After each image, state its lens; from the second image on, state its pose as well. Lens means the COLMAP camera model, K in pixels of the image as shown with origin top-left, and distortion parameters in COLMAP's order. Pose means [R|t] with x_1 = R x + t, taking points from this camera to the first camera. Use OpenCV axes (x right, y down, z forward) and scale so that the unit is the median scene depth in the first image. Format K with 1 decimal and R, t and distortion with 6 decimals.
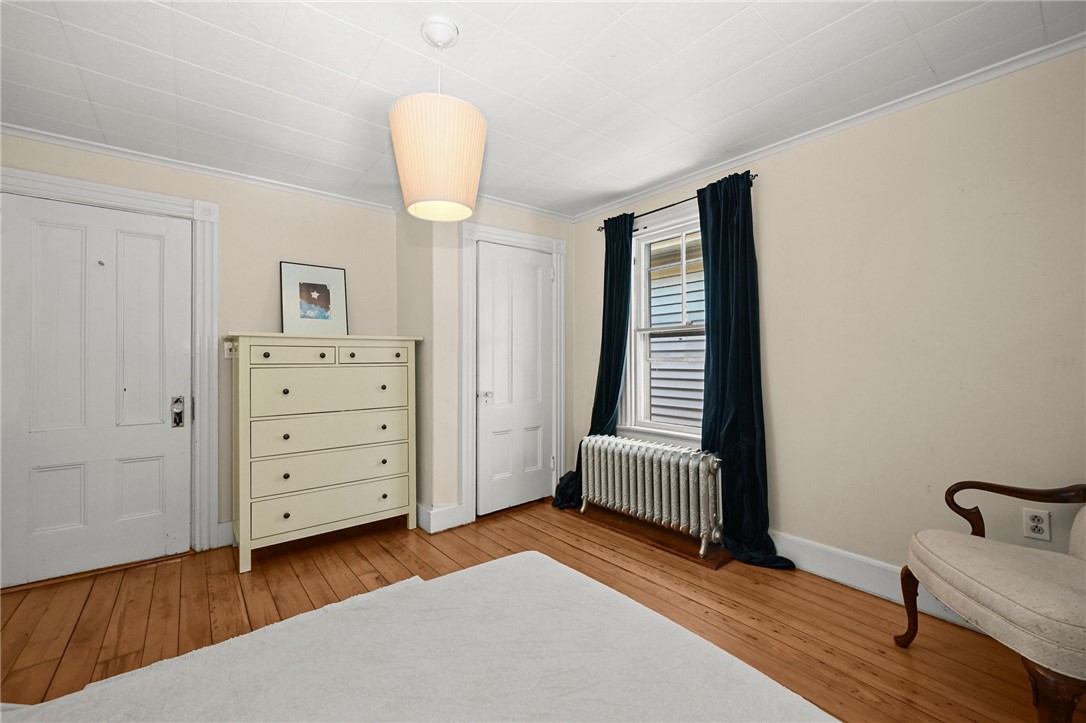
lens RADIAL K [[439.3, 0, 540.9], [0, 439.3, 359.3], [0, 0, 1]] dist [-0.001018, -0.000098]
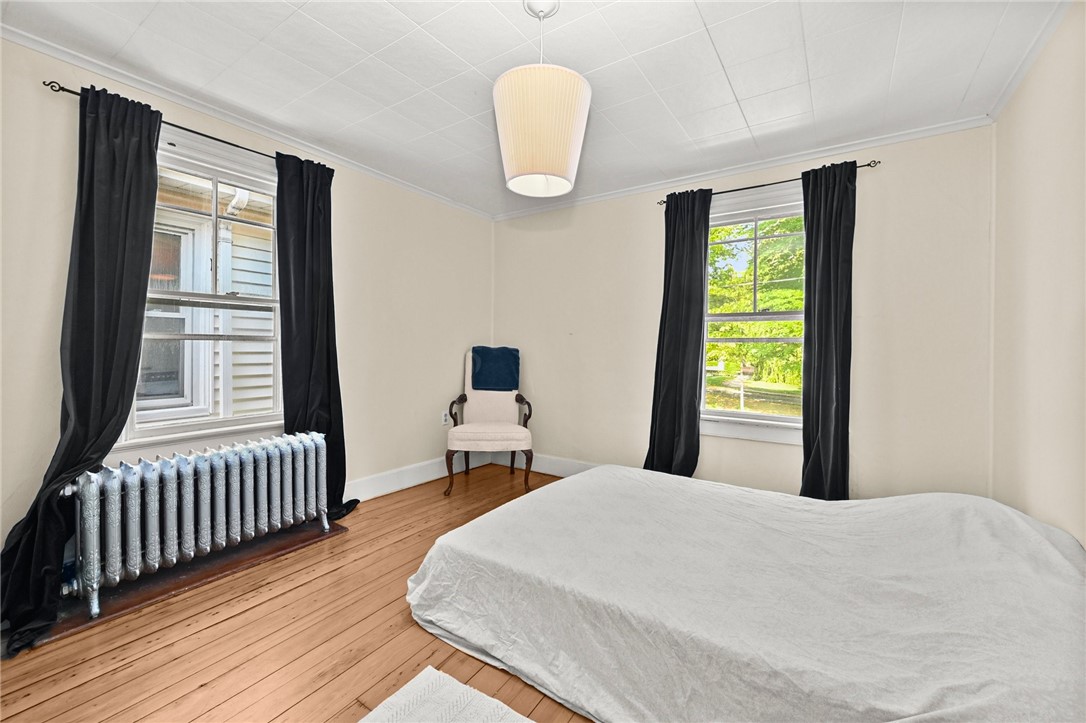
lens RADIAL K [[439.3, 0, 540.9], [0, 439.3, 359.3], [0, 0, 1]] dist [-0.001018, -0.000098]
pose [[-0.292664, -0.022224, 0.955957, -0.699940], [-0.005884, 0.999753, 0.021440, 0.022159], [-0.956197, 0.000650, -0.292723, 0.765411]]
